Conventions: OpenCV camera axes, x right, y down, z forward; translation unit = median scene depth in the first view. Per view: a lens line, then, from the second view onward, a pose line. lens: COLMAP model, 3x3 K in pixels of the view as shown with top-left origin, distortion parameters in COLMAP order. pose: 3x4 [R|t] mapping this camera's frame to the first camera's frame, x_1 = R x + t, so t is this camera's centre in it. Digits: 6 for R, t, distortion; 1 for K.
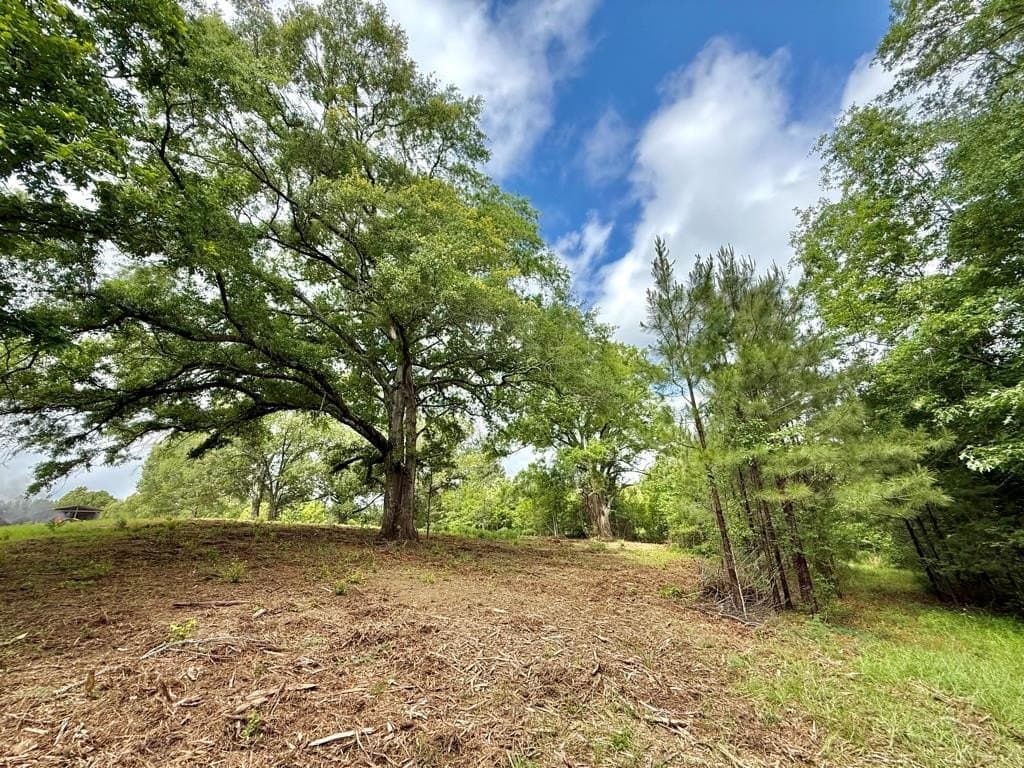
lens RADIAL K [[407.0, 0, 511.4], [0, 407.0, 388.3], [0, 0, 1]] dist [0.002357, 0.000317]
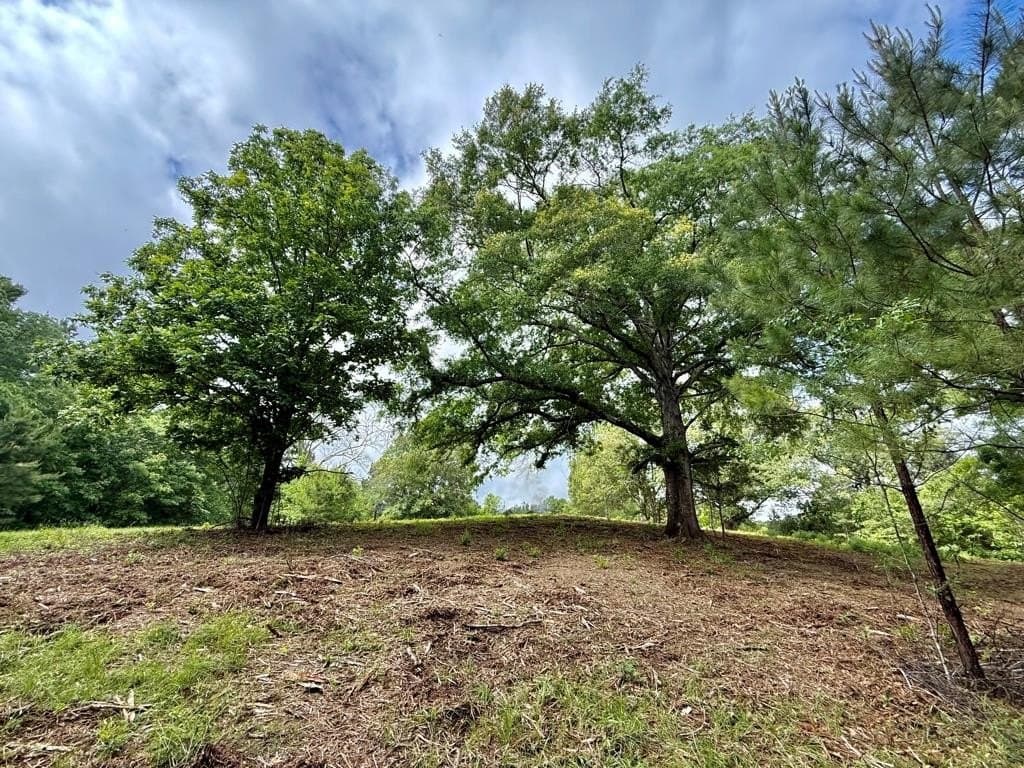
lens RADIAL K [[407.0, 0, 511.4], [0, 407.0, 388.3], [0, 0, 1]] dist [0.002357, 0.000317]
pose [[0.619166, -0.213394, -0.755709, 0.212423], [0.201592, 0.973310, -0.109671, 0.040902], [0.758943, -0.084441, 0.645659, 0.079392]]
